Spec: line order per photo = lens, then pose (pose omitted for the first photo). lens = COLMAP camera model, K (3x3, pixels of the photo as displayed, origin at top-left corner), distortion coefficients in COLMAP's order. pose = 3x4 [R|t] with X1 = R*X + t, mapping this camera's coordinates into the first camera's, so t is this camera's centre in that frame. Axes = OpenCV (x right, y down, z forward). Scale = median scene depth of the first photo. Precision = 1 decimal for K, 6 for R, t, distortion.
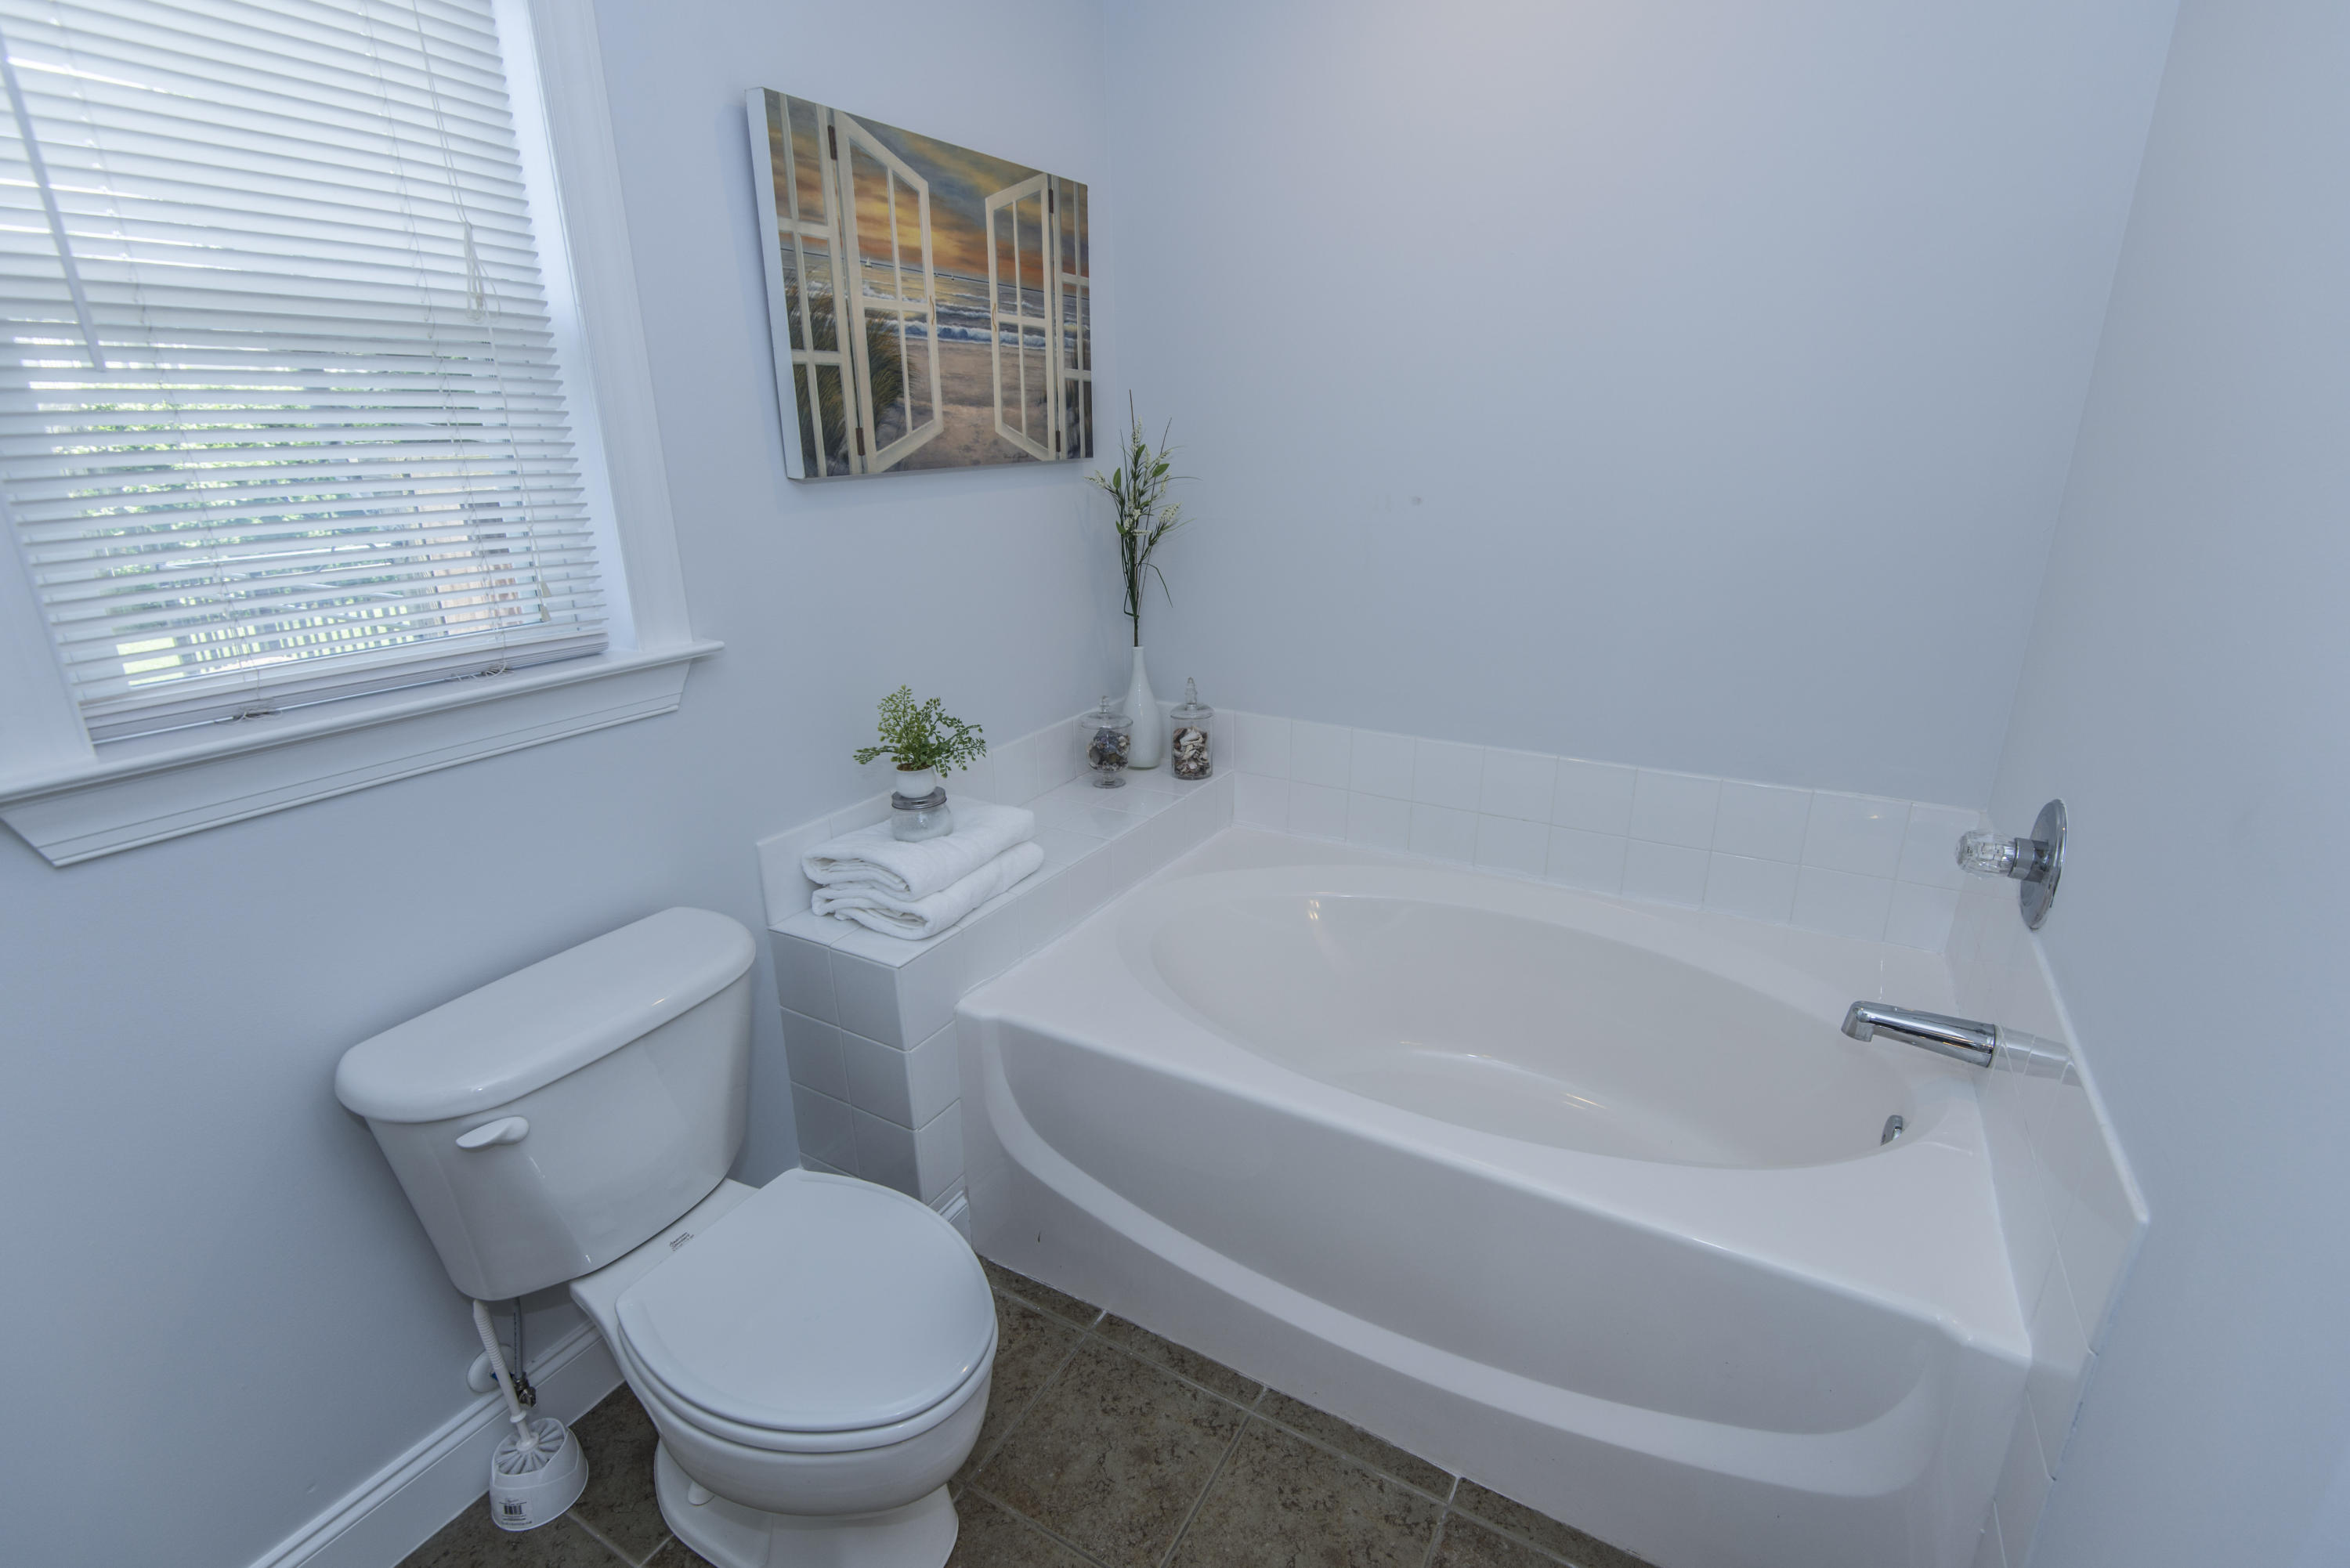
lens RADIAL K [[1054.8, 0, 1183.3], [0, 1054.8, 774.9], [0, 0, 1]] dist [0.038541, -0.021997]
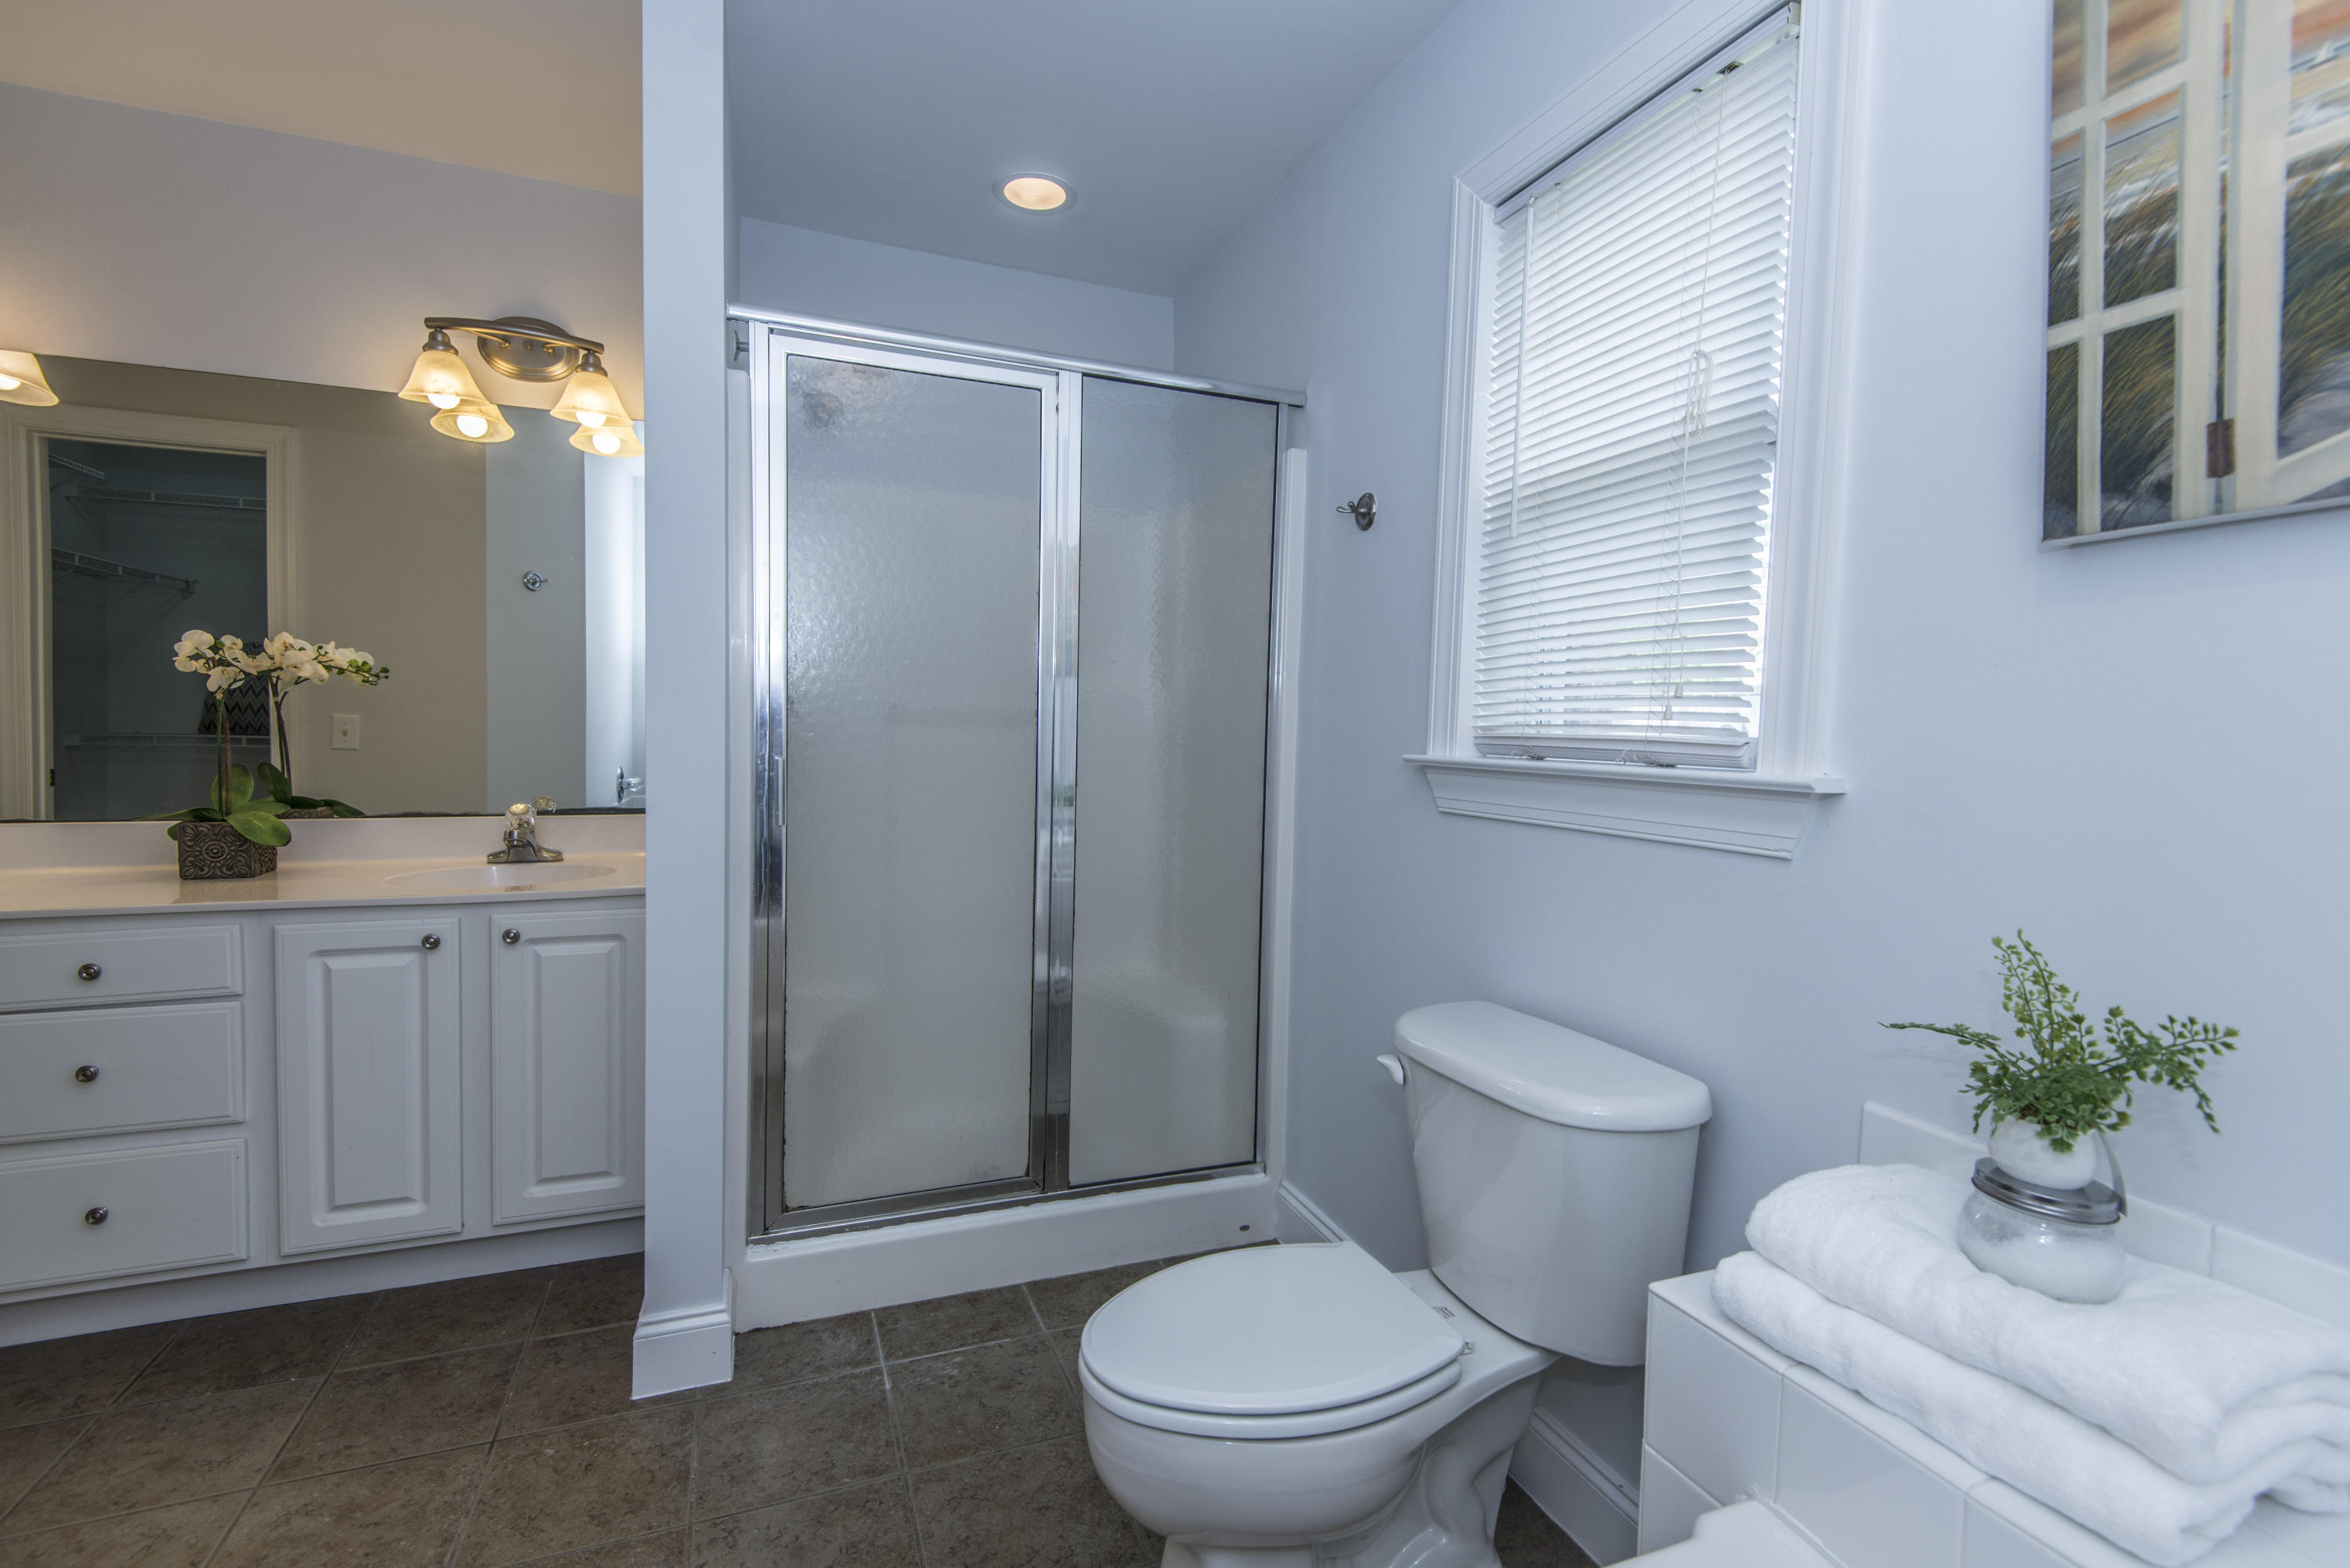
lens RADIAL K [[1054.8, 0, 1183.3], [0, 1054.8, 774.9], [0, 0, 1]] dist [0.038541, -0.021997]
pose [[-0.637646, 0.033657, -0.769594, 0.384369], [-0.248707, 0.936549, 0.247025, -0.189607], [0.729076, 0.348918, -0.588816, 1.047151]]
